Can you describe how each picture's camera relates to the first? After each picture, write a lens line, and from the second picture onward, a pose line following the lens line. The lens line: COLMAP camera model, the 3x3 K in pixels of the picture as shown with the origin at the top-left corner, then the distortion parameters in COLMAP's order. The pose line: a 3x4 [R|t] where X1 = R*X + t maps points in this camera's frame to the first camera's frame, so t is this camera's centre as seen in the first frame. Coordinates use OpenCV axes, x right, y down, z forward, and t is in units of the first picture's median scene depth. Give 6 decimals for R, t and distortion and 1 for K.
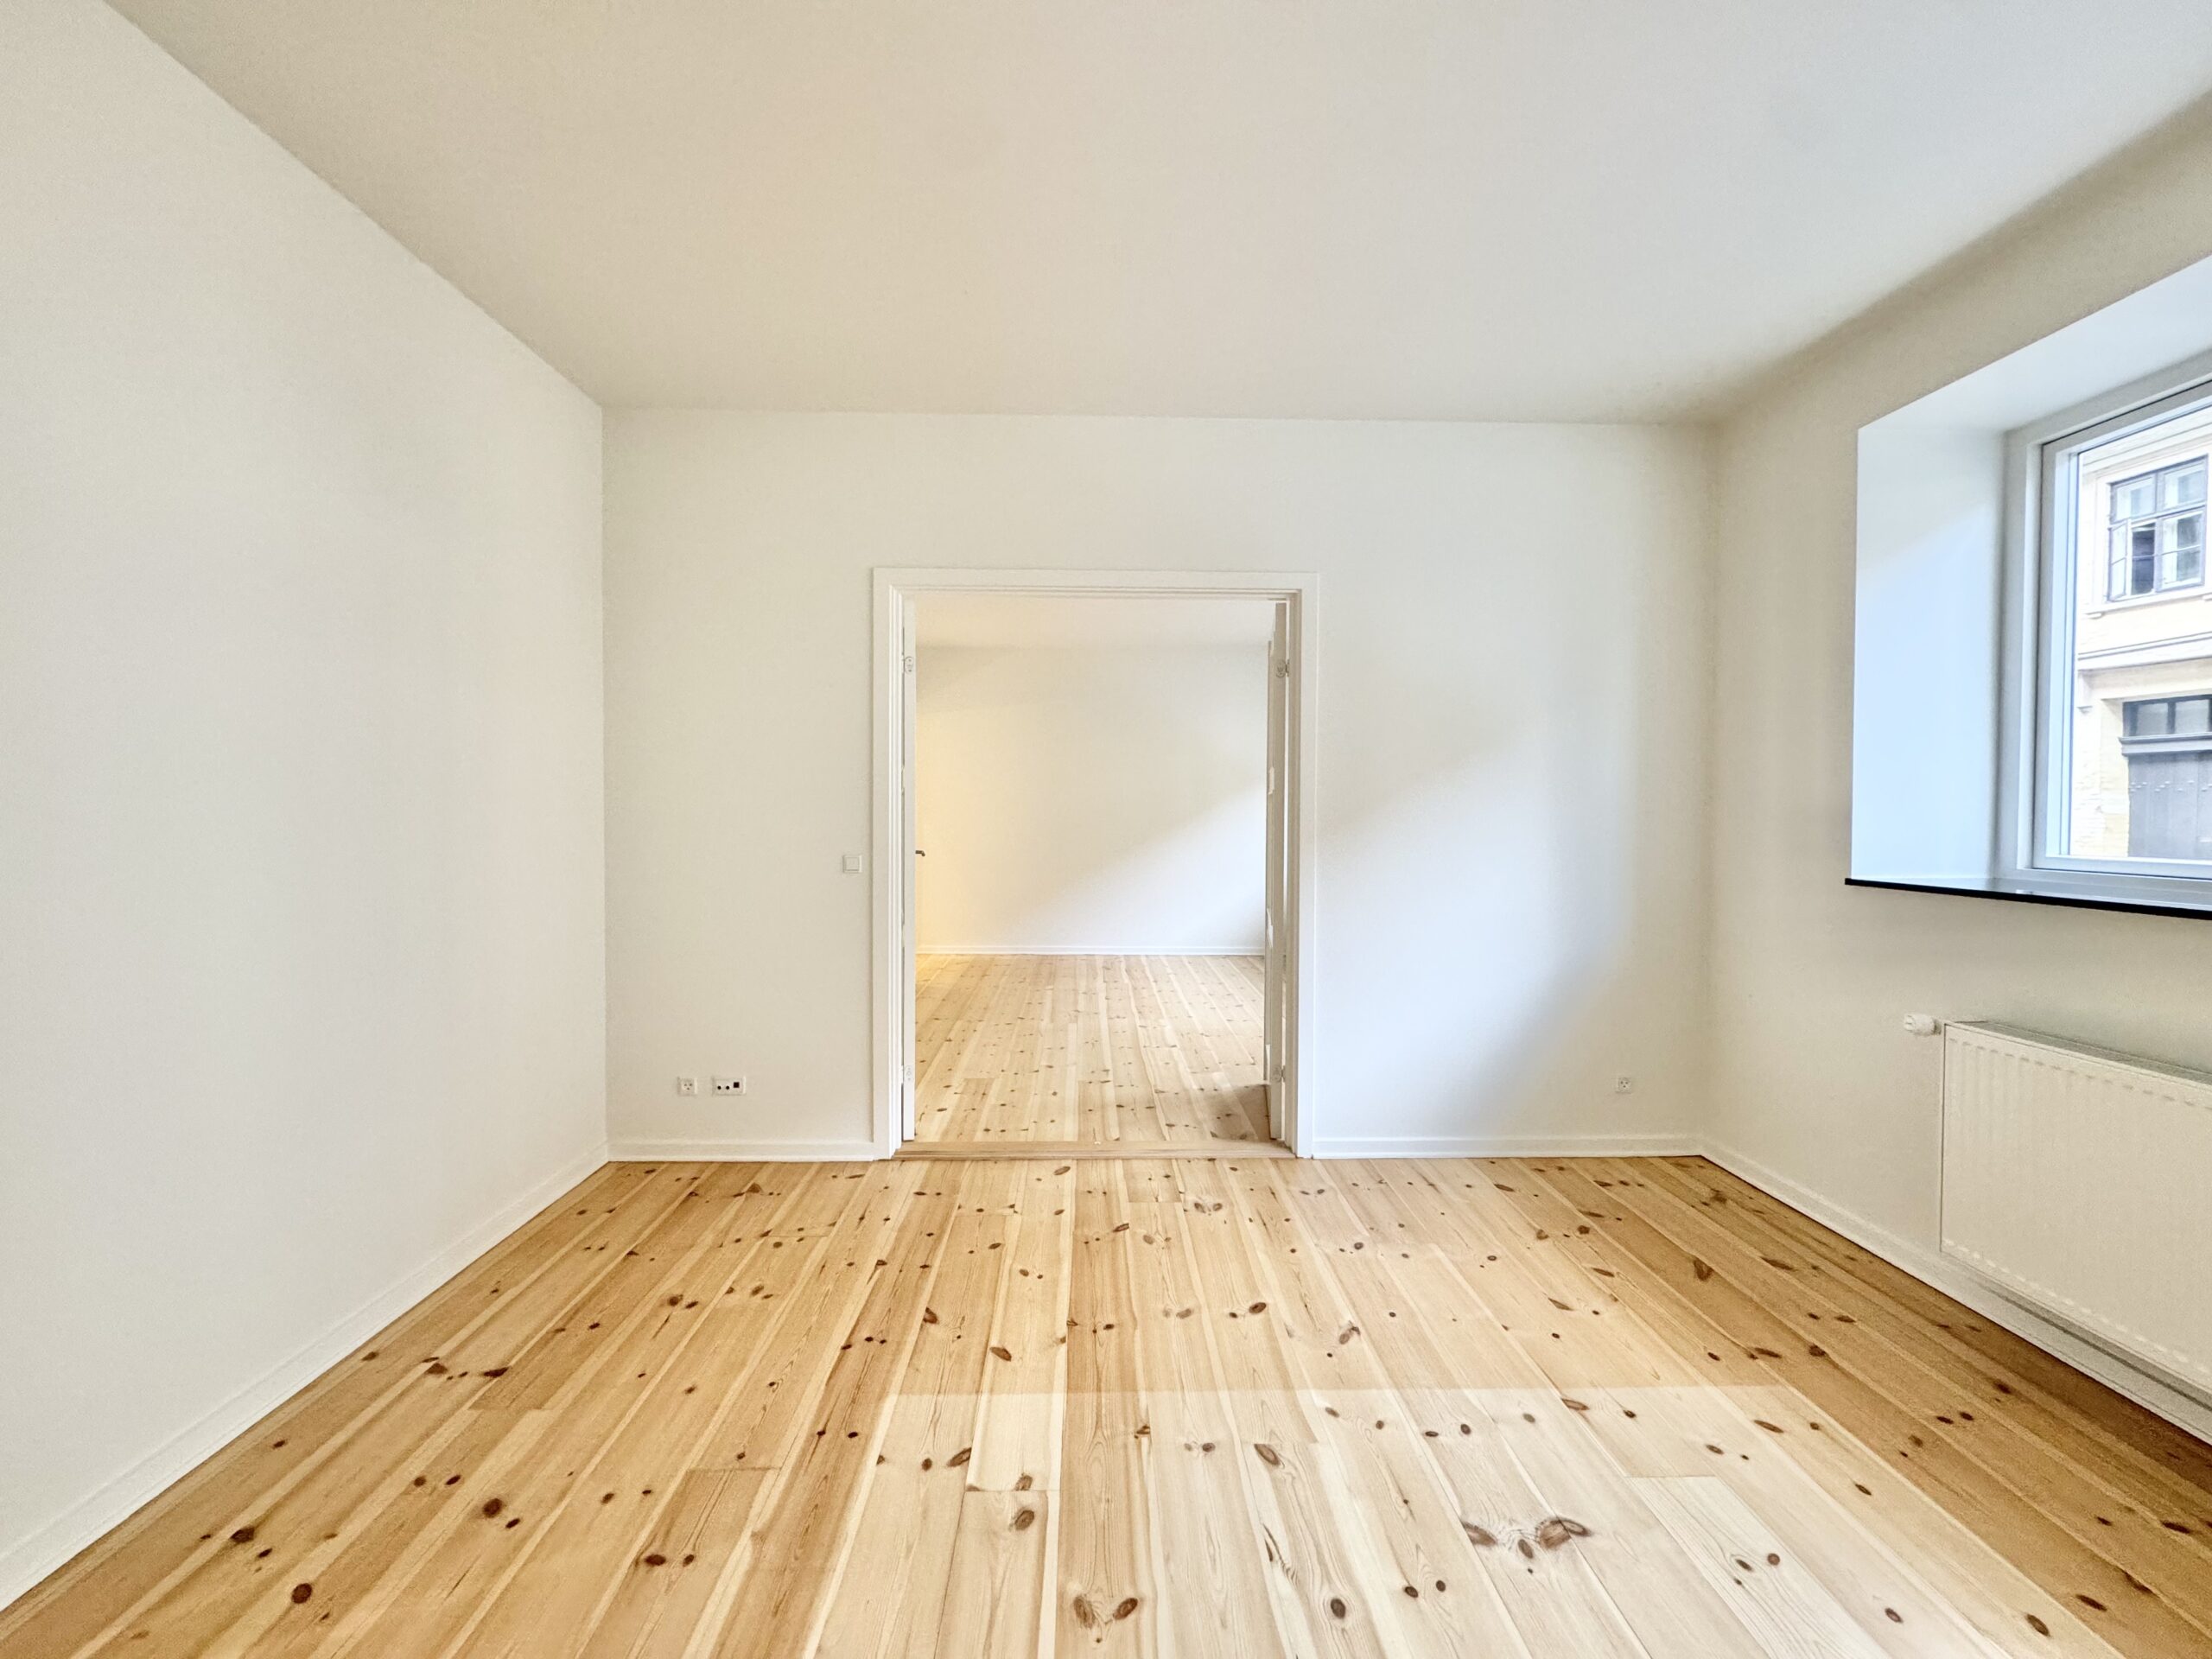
lens RADIAL K [[875.9, 0, 1104.9], [0, 875.9, 826.2], [0, 0, 1]] dist [-0.004914, 0.000929]
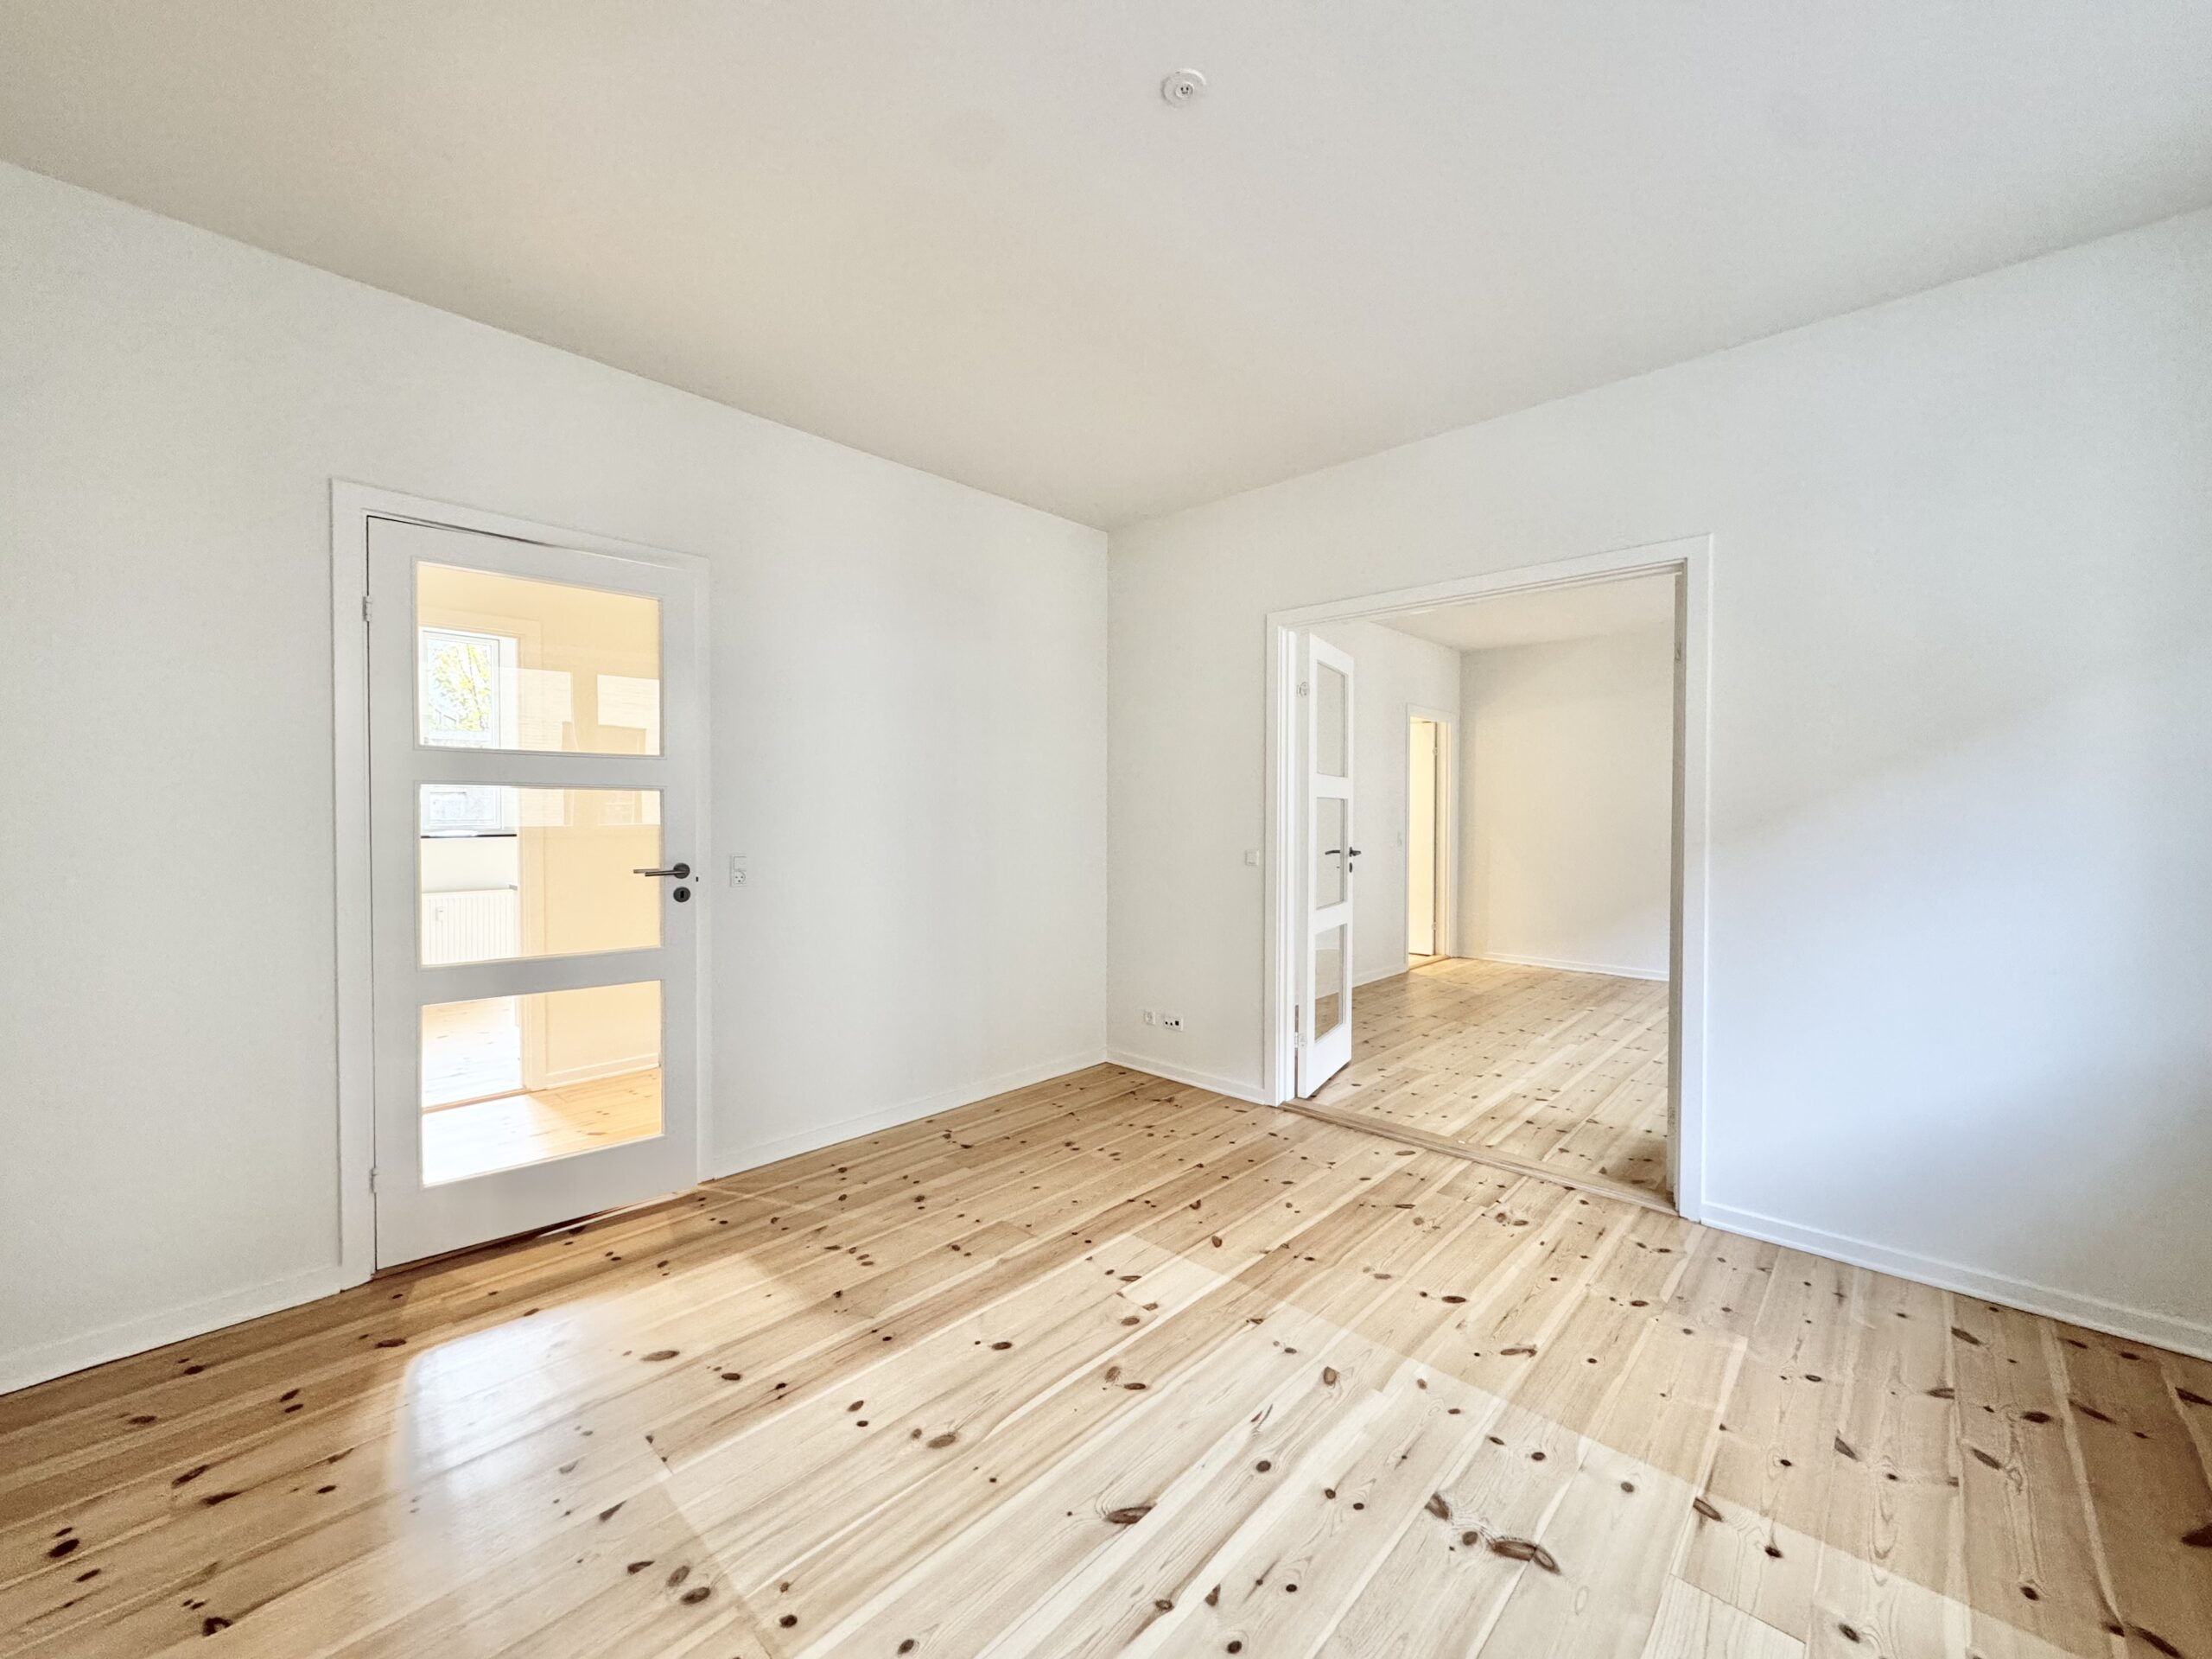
lens RADIAL K [[875.9, 0, 1103.6], [0, 875.9, 823.9], [0, 0, 1]] dist [-0.004914, 0.000929]
pose [[0.711315, 0.007919, -0.702829, 0.507374], [-0.013015, 0.999913, -0.001905, 0.000605], [0.702753, 0.010503, 0.711356, -0.020142]]
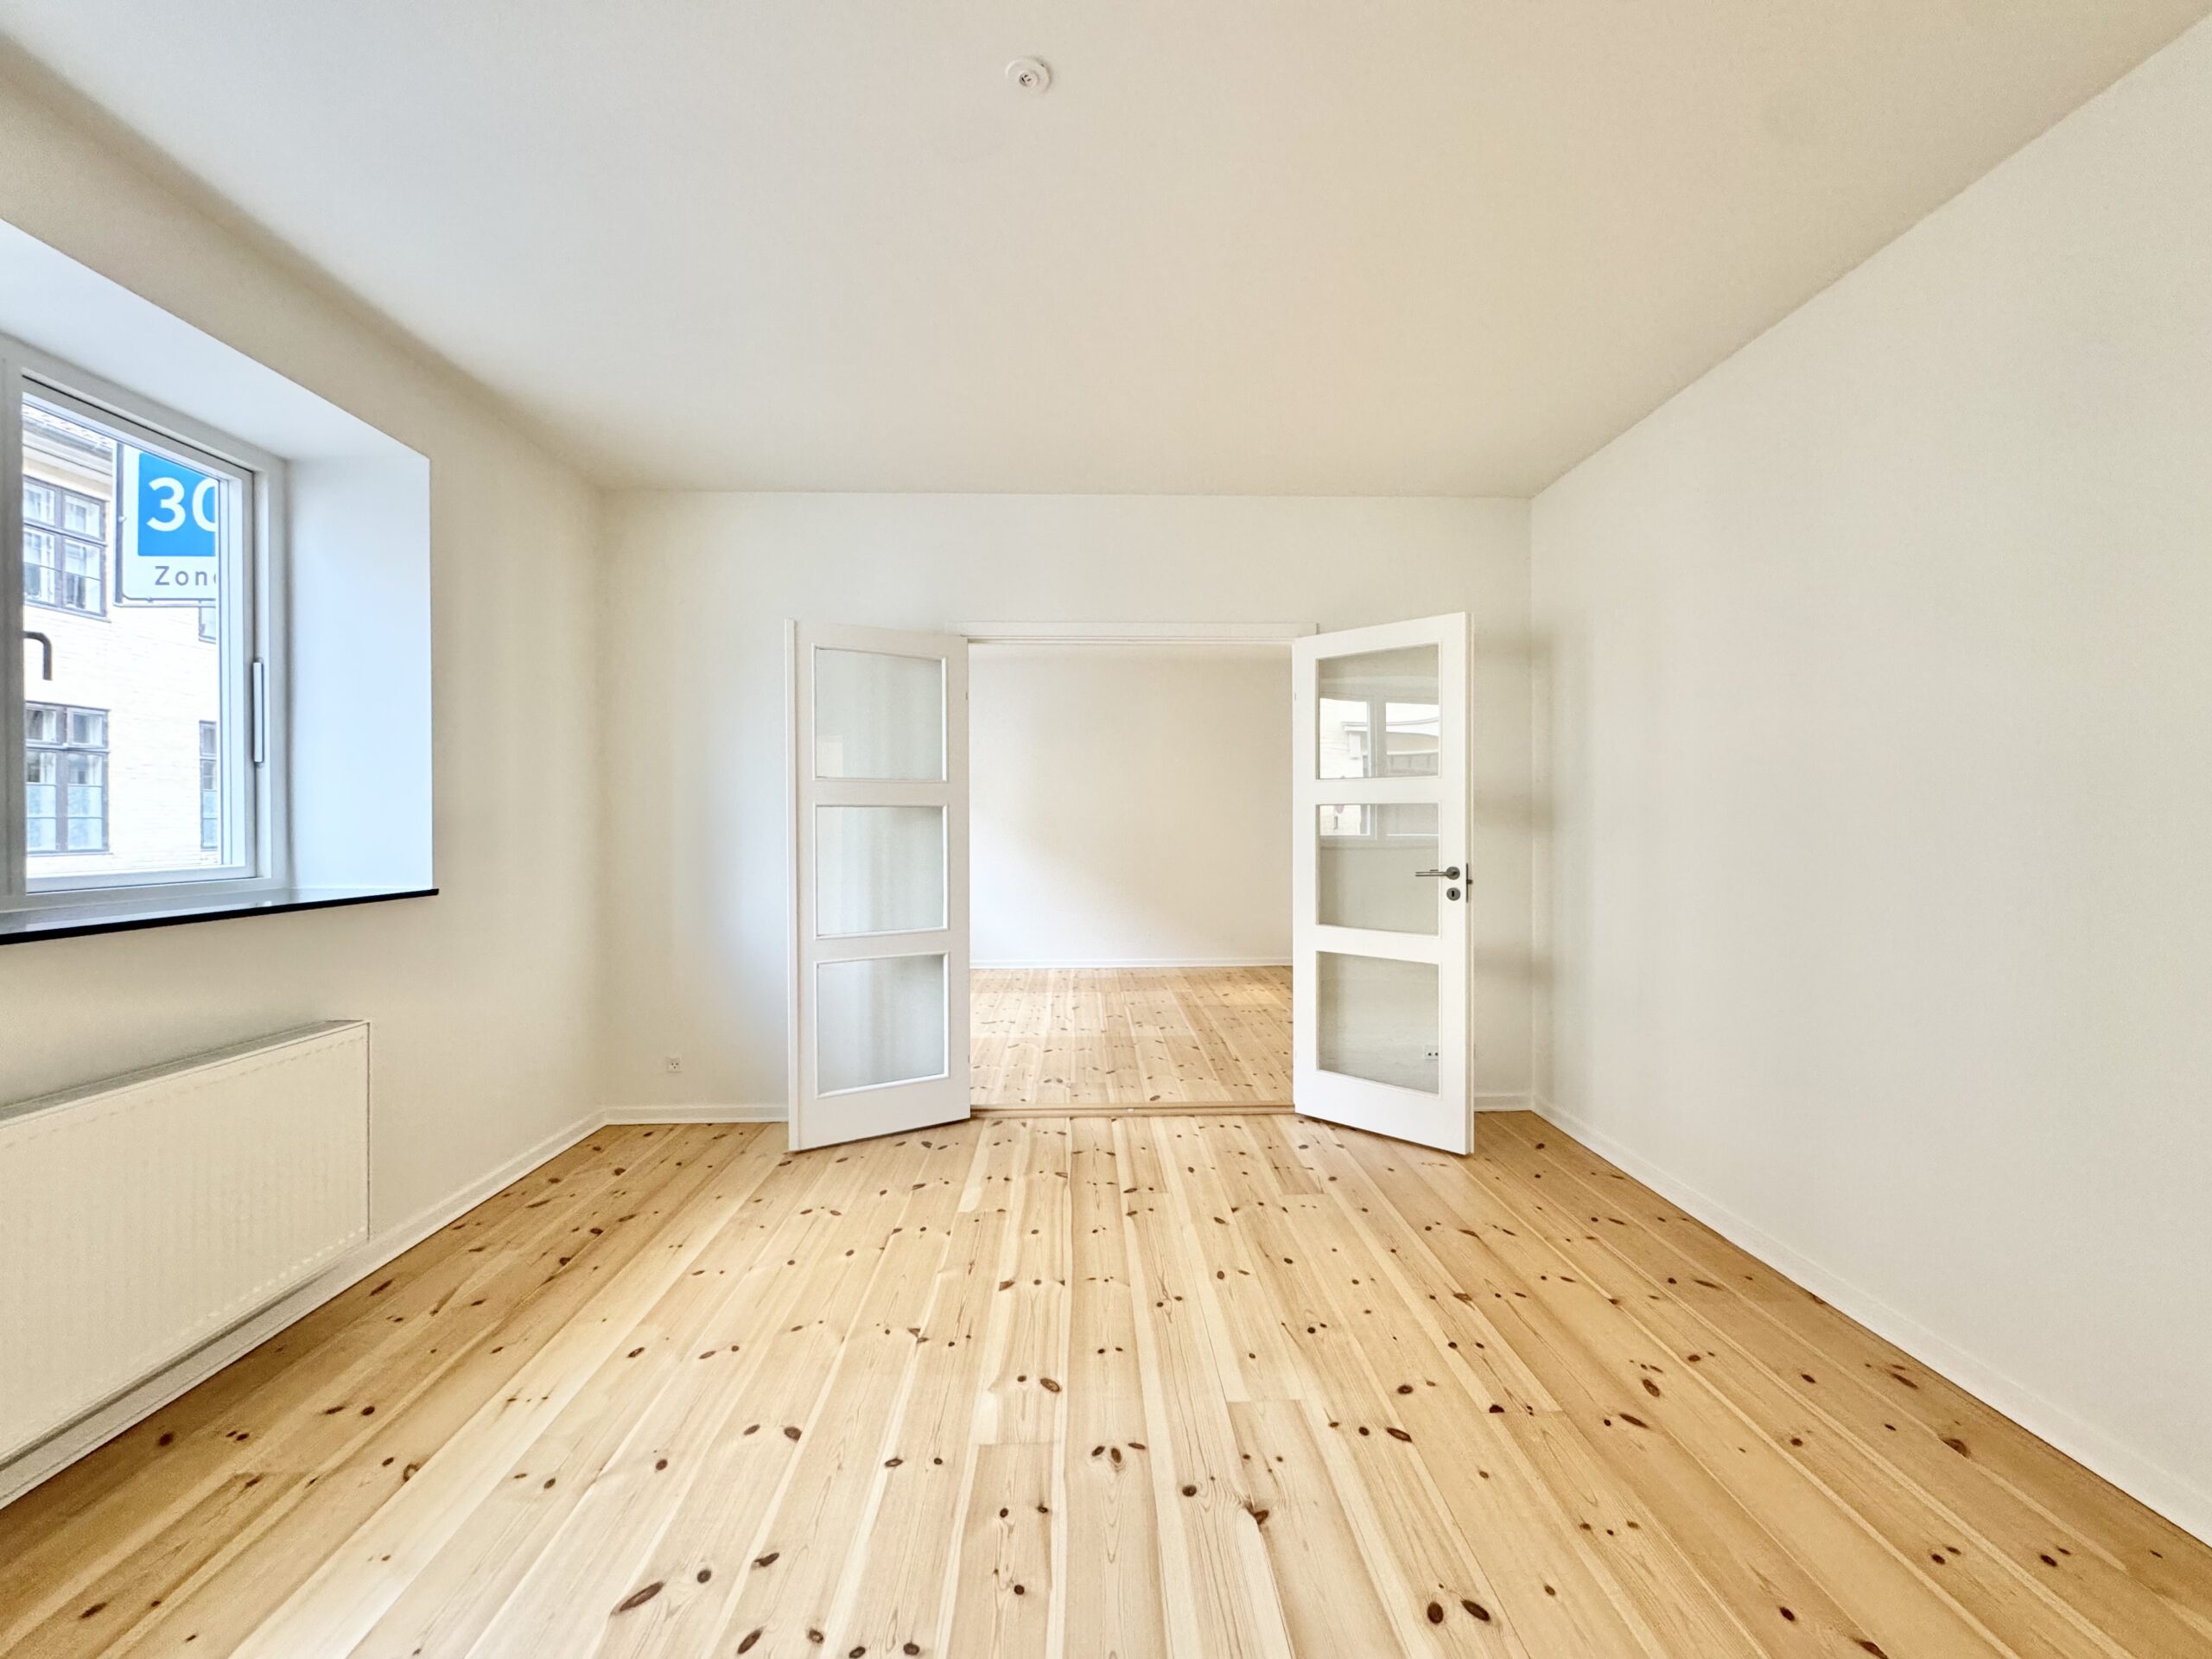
lens RADIAL K [[875.9, 0, 1102.1], [0, 875.9, 821.7], [0, 0, 1]] dist [-0.004914, 0.000929]
pose [[-0.999960, 0.007008, -0.005490, 0.041705], [0.006889, 0.999745, 0.021487, -0.057961], [0.005639, 0.021448, -0.999754, 2.693040]]
